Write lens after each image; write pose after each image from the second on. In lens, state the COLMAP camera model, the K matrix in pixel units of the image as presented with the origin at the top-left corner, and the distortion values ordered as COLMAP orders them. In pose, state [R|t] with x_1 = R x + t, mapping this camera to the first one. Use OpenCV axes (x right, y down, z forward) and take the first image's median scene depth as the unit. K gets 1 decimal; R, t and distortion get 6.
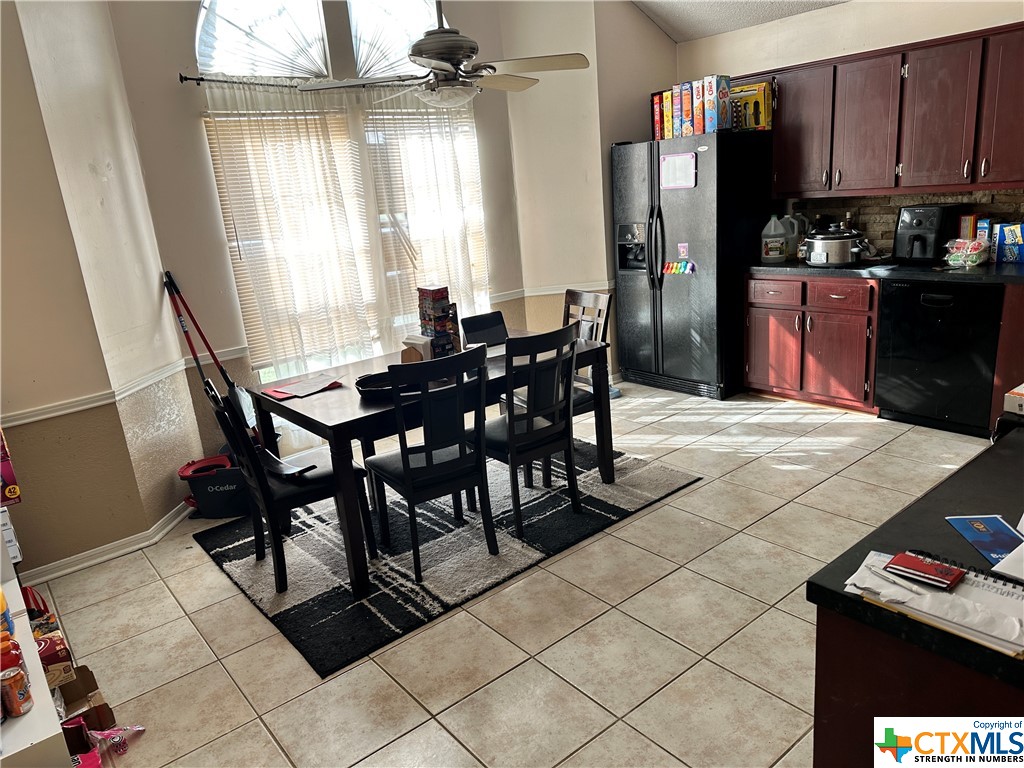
lens RADIAL K [[711.0, 0, 505.6], [0, 711.0, 385.9], [0, 0, 1]] dist [0.041599, -0.047253]
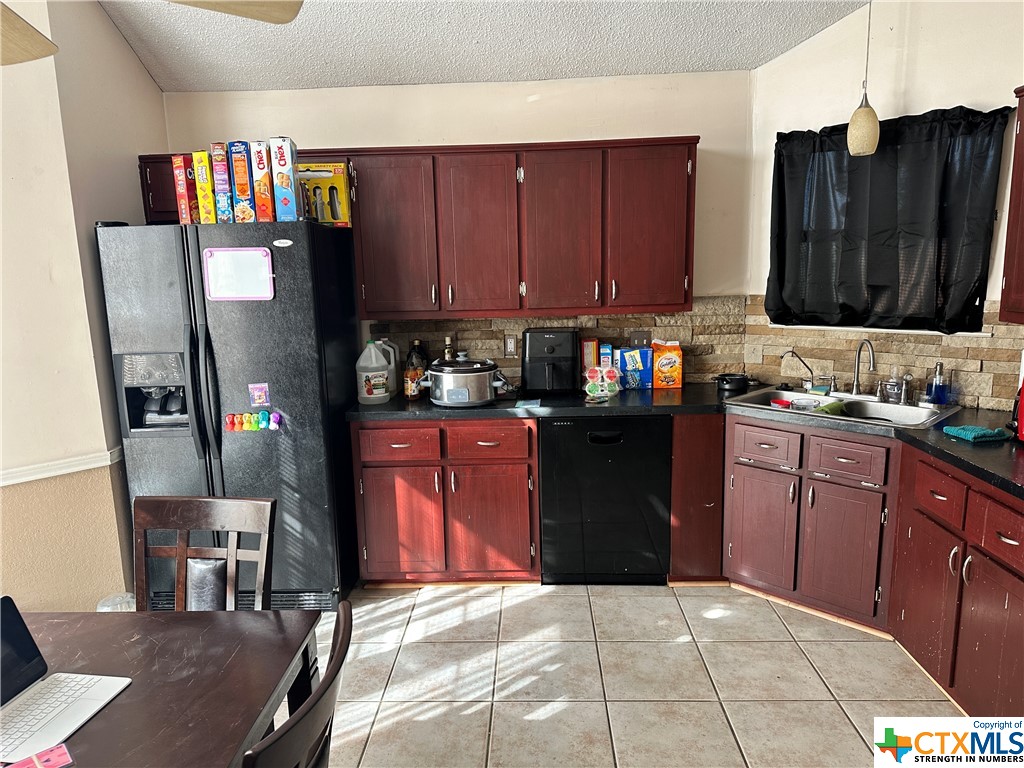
lens RADIAL K [[711.0, 0, 516.4], [0, 711.0, 394.7], [0, 0, 1]] dist [0.041599, -0.047253]
pose [[0.655130, -0.065594, 0.752664, -0.087609], [0.177979, 0.981586, -0.069372, -0.112959], [-0.734254, 0.179406, 0.654740, 0.445269]]
